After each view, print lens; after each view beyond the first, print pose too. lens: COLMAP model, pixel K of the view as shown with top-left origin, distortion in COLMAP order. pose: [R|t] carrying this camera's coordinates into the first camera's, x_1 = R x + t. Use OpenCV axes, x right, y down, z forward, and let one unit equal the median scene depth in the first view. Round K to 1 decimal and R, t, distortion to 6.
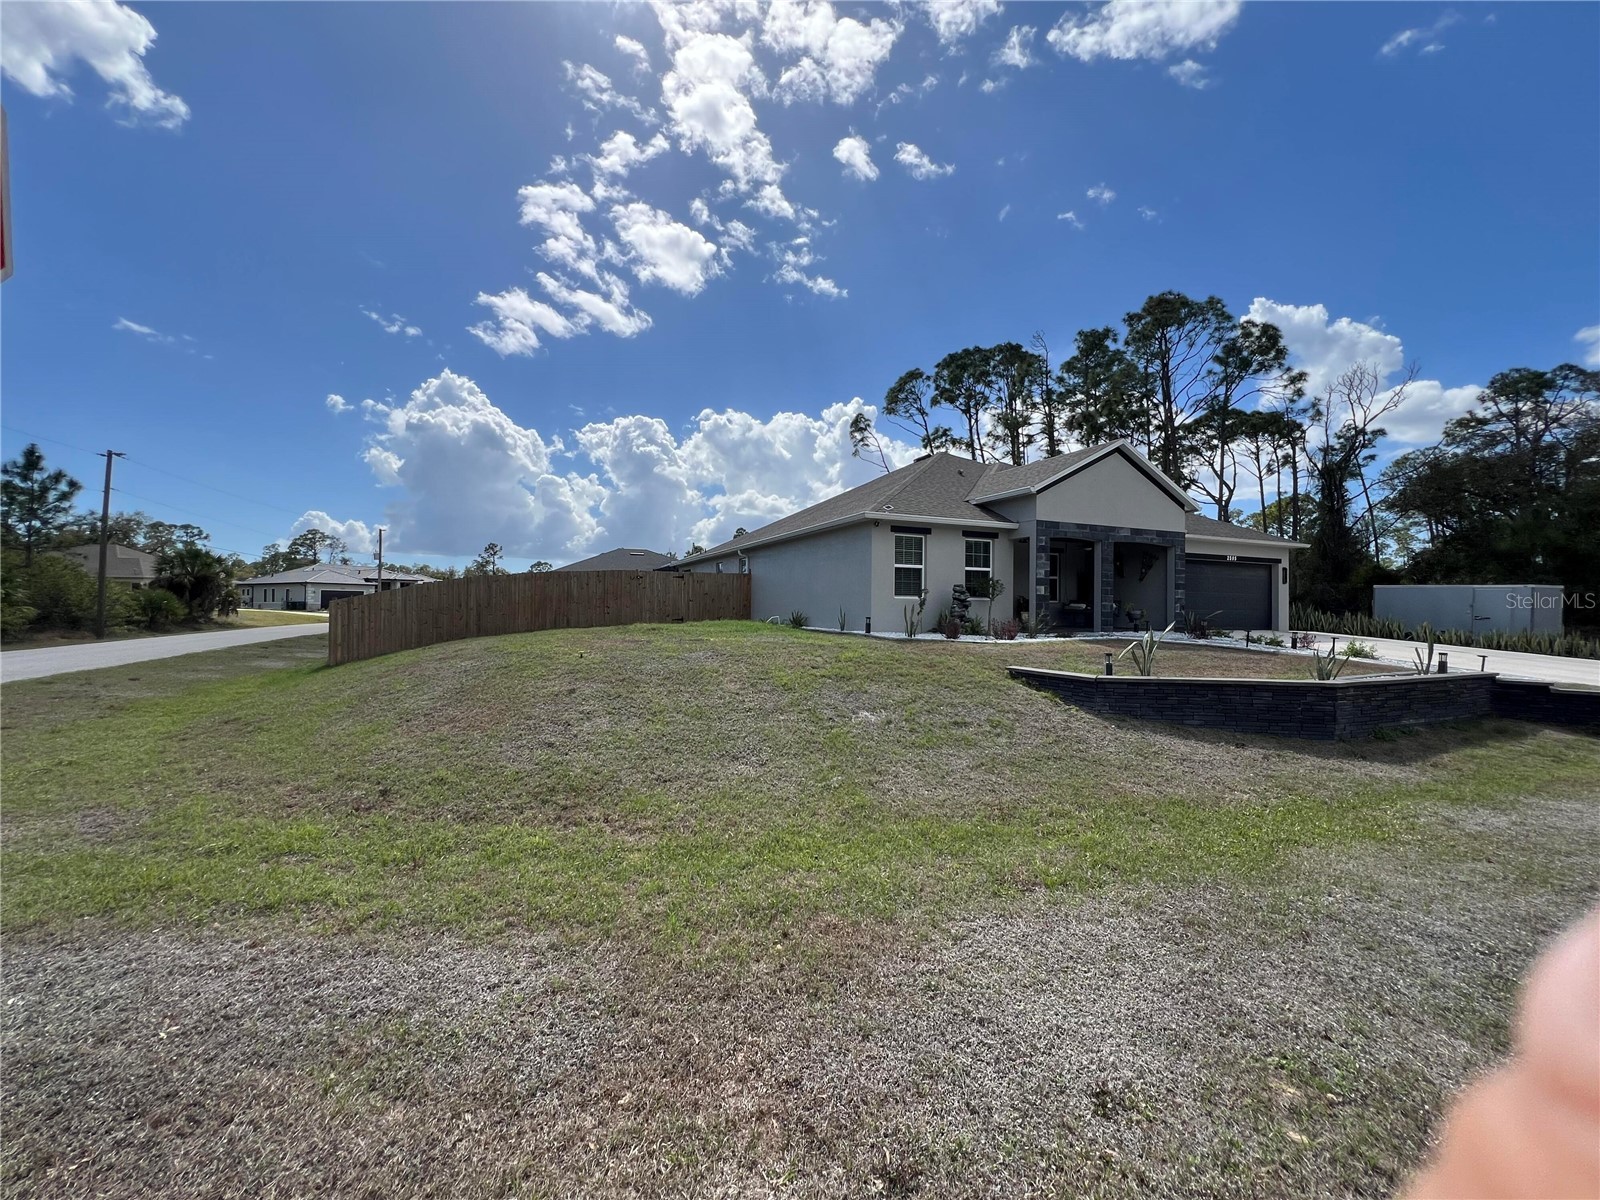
lens RADIAL K [[658.5, 0, 800.0], [0, 658.5, 600.0], [0, 0, 1]] dist [0.000906, -0.000085]
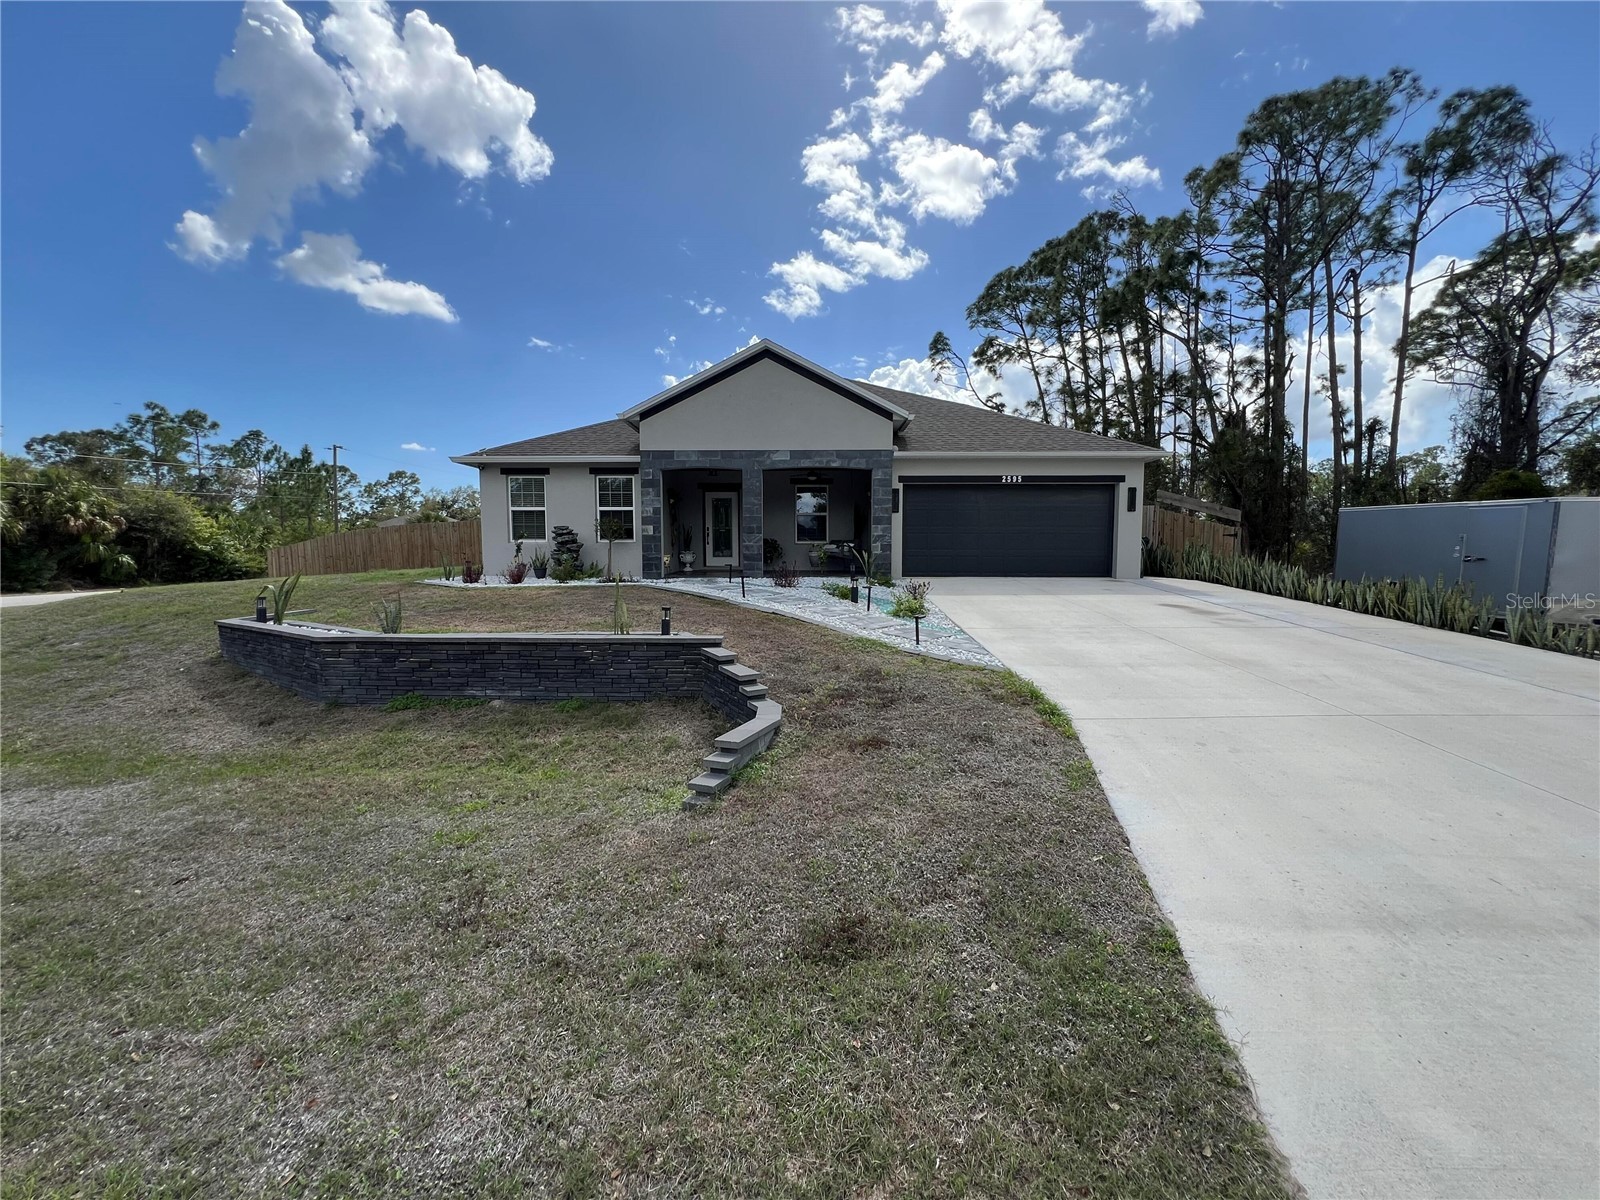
lens RADIAL K [[642.5, 0, 800.0], [0, 642.5, 600.0], [0, 0, 1]] dist [-0.000204, -0.000298]
pose [[0.899978, 0.024647, -0.435237, 0.709664], [0.014736, 0.996110, 0.086879, 0.002522], [0.435686, -0.084603, 0.896114, 0.253902]]
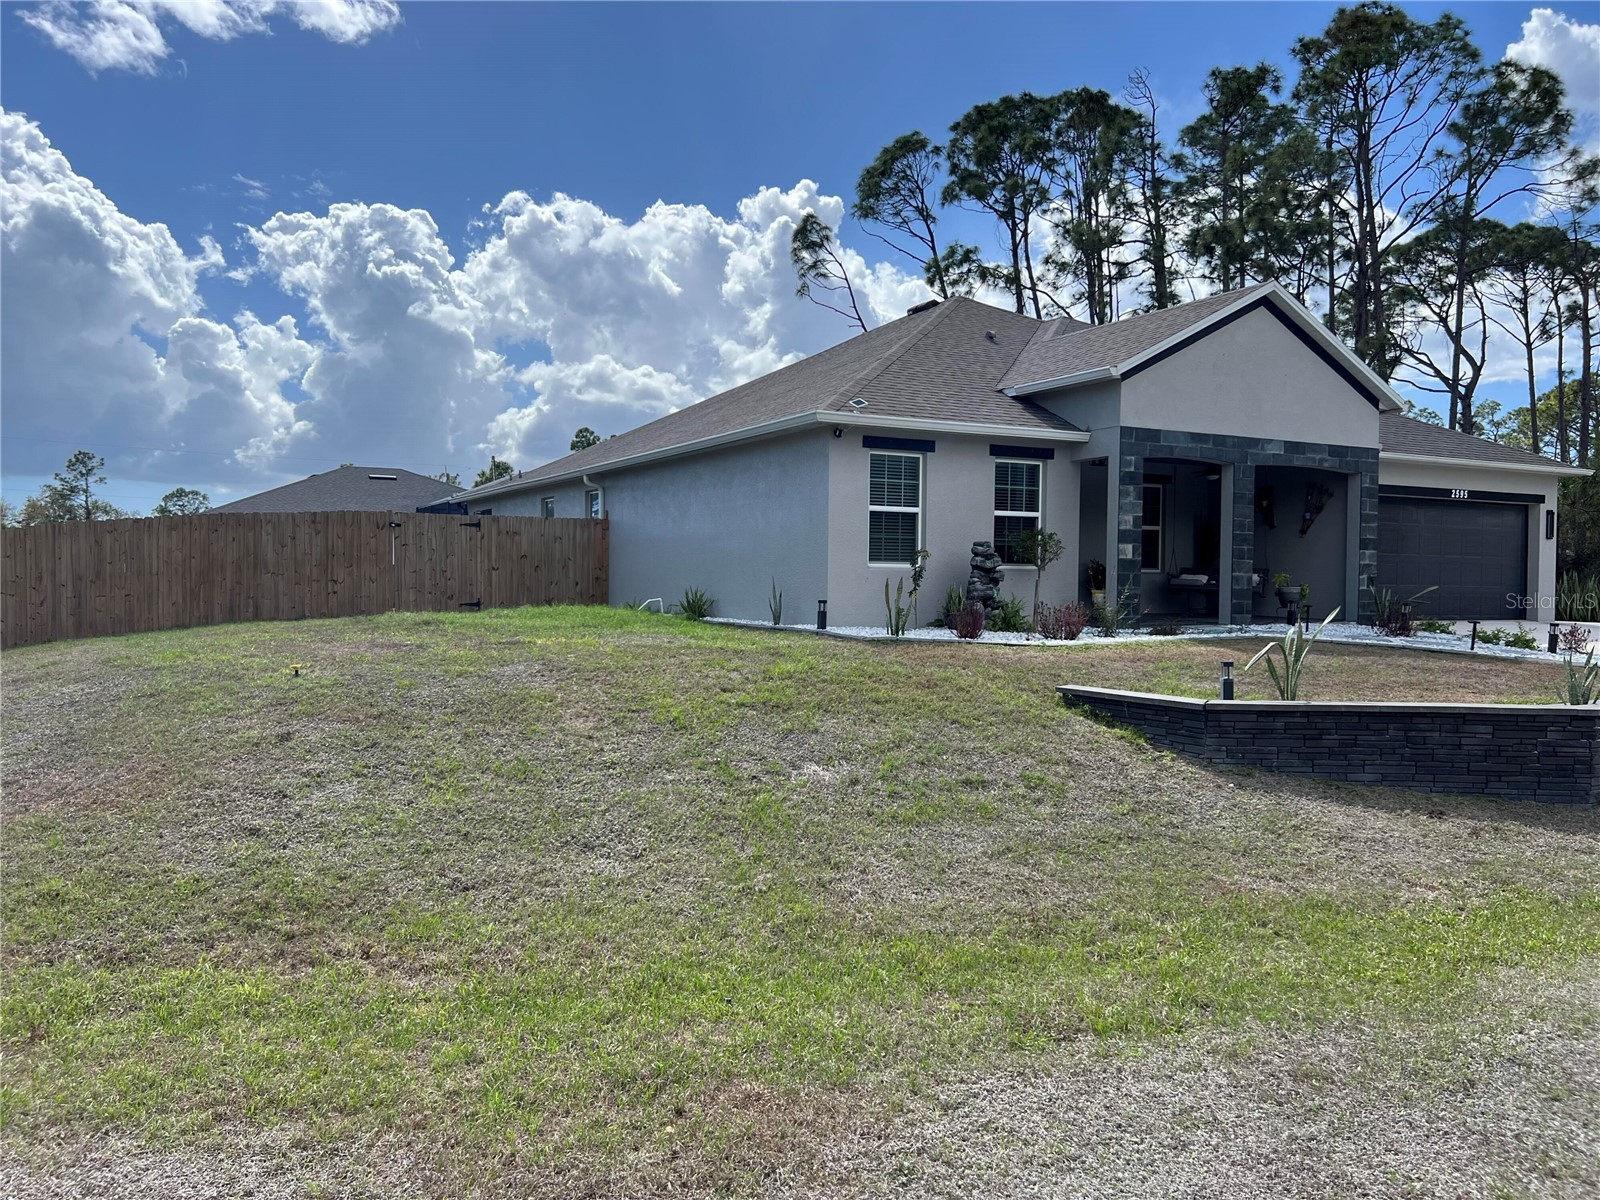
lens RADIAL K [[1250.3, 0, 800.0], [0, 1250.3, 600.0], [0, 0, 1]] dist [0.032855, -0.006959]
pose [[0.996686, -0.002629, 0.081307, -0.000781], [0.000323, 0.999597, 0.028368, -0.002841], [-0.081349, -0.028248, 0.996285, -0.038920]]
